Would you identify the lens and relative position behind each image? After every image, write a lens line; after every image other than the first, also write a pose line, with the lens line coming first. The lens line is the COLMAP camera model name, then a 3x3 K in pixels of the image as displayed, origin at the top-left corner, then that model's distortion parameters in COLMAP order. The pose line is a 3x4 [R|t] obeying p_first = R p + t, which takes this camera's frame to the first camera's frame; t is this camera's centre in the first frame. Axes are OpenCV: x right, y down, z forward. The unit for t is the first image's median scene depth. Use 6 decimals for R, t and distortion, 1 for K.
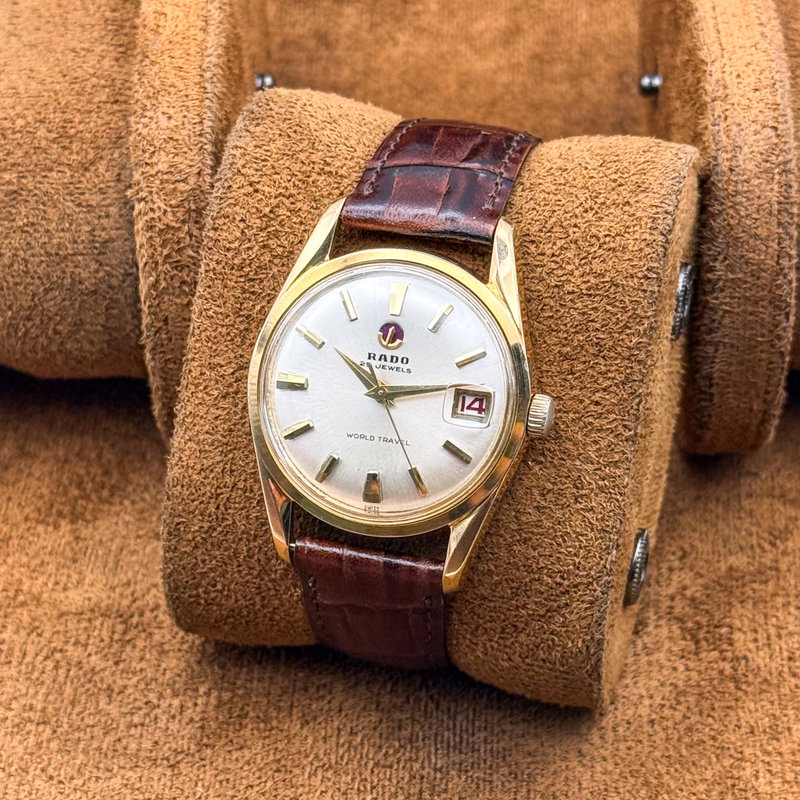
lens RADIAL K [[2447.9, 0, 383.6], [0, 2447.9, 398.5], [0, 0, 1]] dist [0.016225, 2.273963]
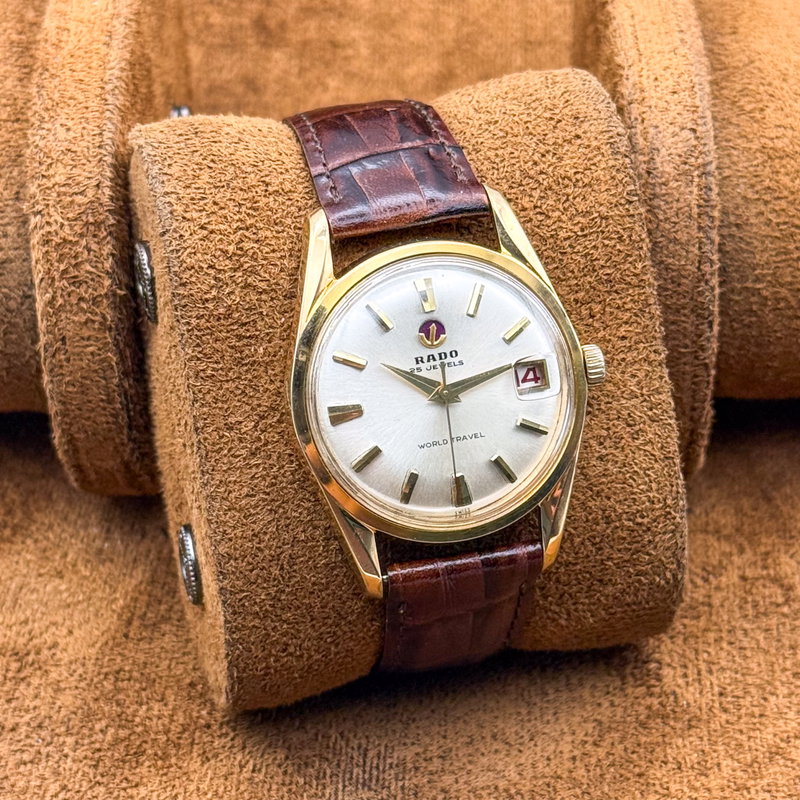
lens RADIAL K [[2447.9, 0, 383.6], [0, 2447.9, 398.5], [0, 0, 1]] dist [0.016225, 2.273963]
pose [[0.875201, -0.305802, 0.374844, -0.371244], [0.296603, 0.951336, 0.083589, -0.085129], [-0.382164, 0.038023, 0.923312, 0.123524]]
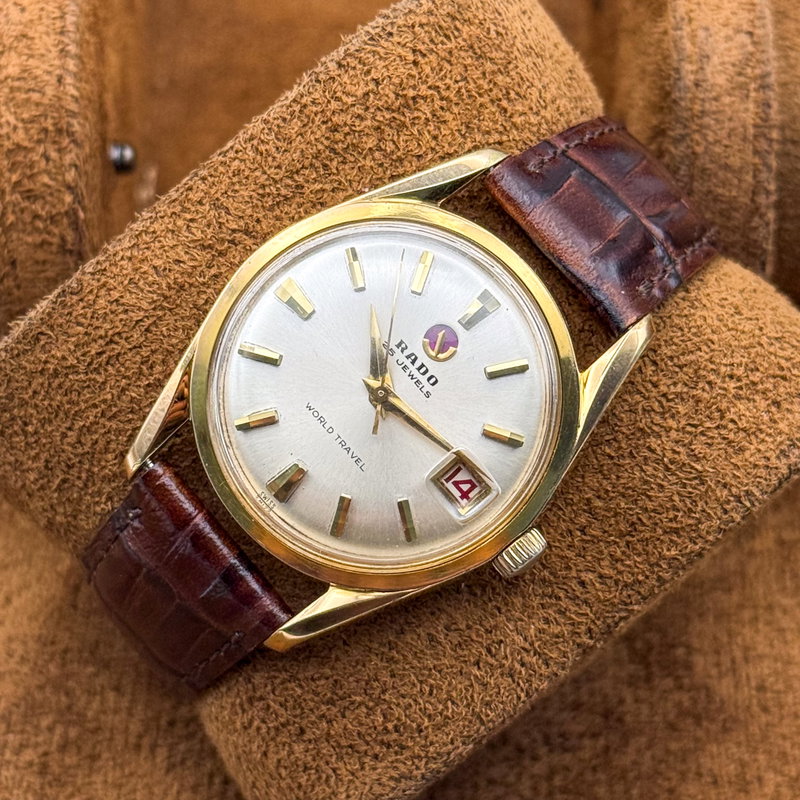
lens RADIAL K [[2447.9, 0, 383.6], [0, 2447.9, 398.5], [0, 0, 1]] dist [0.016225, 2.273963]
pose [[0.750994, 0.643730, 0.147036, -0.105709], [-0.651883, 0.758255, 0.009857, -0.008727], [-0.105145, -0.103252, 0.989082, 0.260236]]
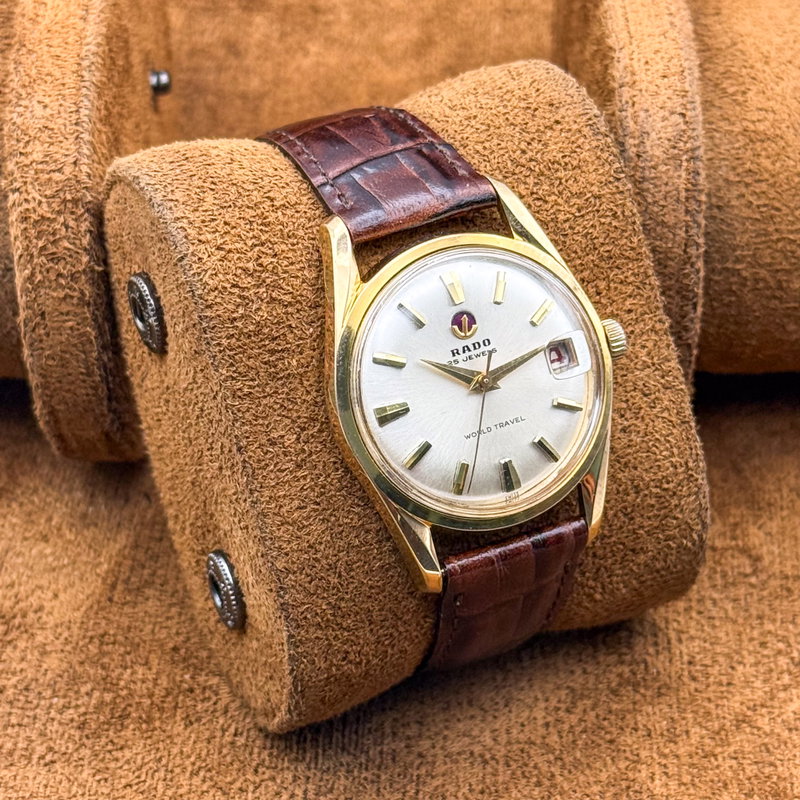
lens RADIAL K [[2447.9, 0, 383.6], [0, 2447.9, 398.5], [0, 0, 1]] dist [0.016225, 2.273963]
pose [[0.764999, -0.396499, 0.507508, -0.513330], [0.397368, 0.910732, 0.112546, -0.118218], [-0.506828, 0.115569, 0.854265, 0.187596]]
